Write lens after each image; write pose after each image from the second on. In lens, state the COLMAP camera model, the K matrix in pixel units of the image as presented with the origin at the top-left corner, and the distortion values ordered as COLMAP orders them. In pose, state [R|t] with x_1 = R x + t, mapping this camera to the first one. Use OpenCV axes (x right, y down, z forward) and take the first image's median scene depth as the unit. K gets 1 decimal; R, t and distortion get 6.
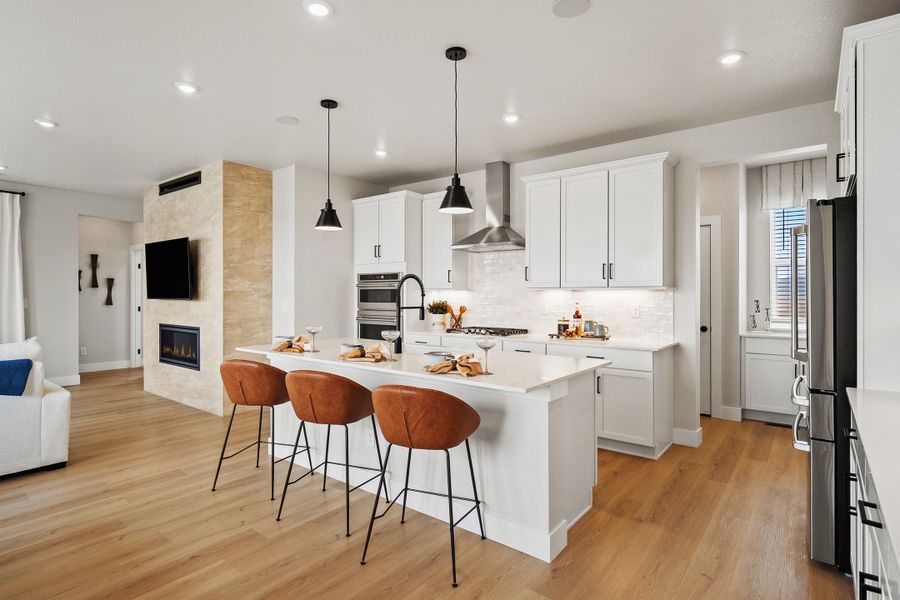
lens RADIAL K [[462.3, 0, 445.9], [0, 462.3, 296.2], [0, 0, 1]] dist [0.001101, -0.000314]
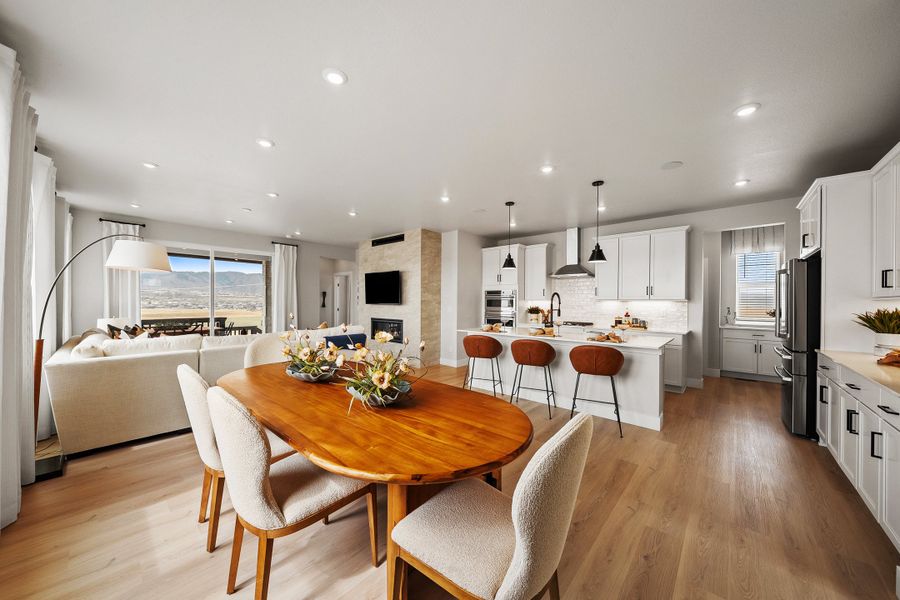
lens RADIAL K [[308.8, 0, 443.8], [0, 308.8, 304.9], [0, 0, 1]] dist [-0.004871, -0.000299]
pose [[0.997556, 0.007342, -0.069491, -0.300992], [-0.006903, 0.999955, 0.006553, -0.000794], [0.069535, -0.006057, 0.997561, -0.210420]]
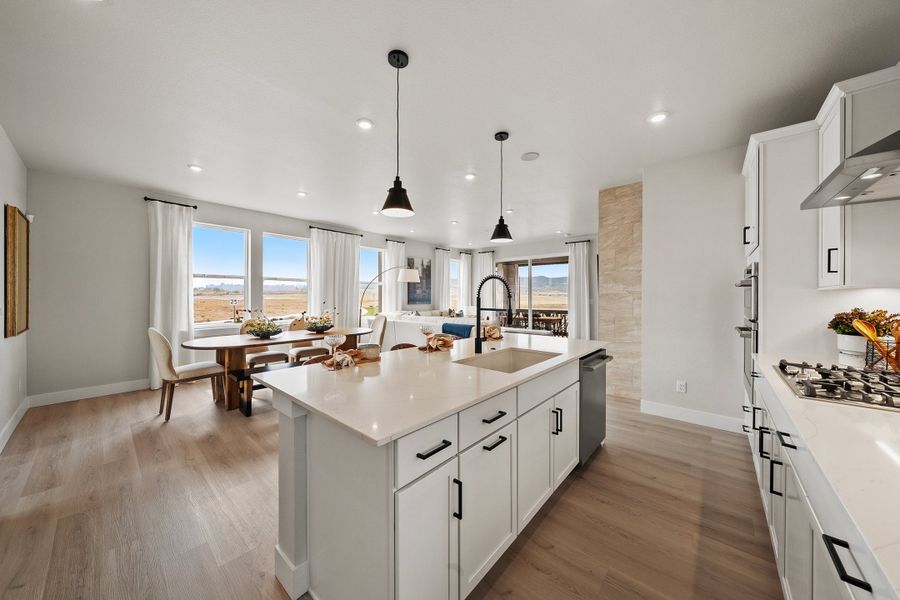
lens RADIAL K [[308.8, 0, 448.9], [0, 308.8, 294.2], [0, 0, 1]] dist [-0.004871, -0.000299]
pose [[-0.048908, -0.007317, -0.998777, 0.374323], [-0.007085, 0.999951, -0.006979, -0.001206], [0.998778, 0.006735, -0.048957, 0.620815]]
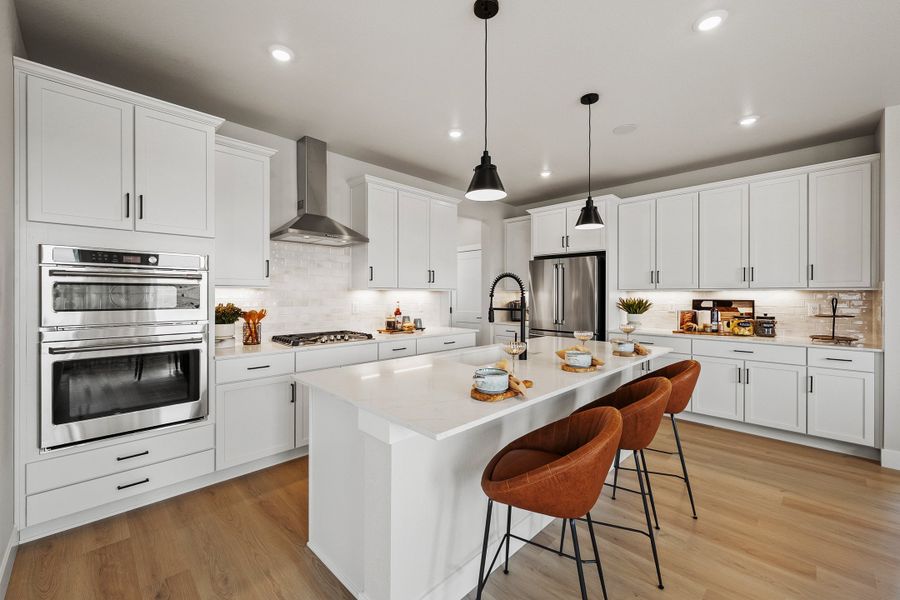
lens RADIAL K [[365.1, 0, 443.1], [0, 365.1, 295.6], [0, 0, 1]] dist [-0.000251, -0.000302]
pose [[0.124715, -0.002875, 0.992188, -0.540164], [0.002356, 0.999994, 0.002601, -0.002706], [-0.992190, 0.002013, 0.124721, 0.689773]]
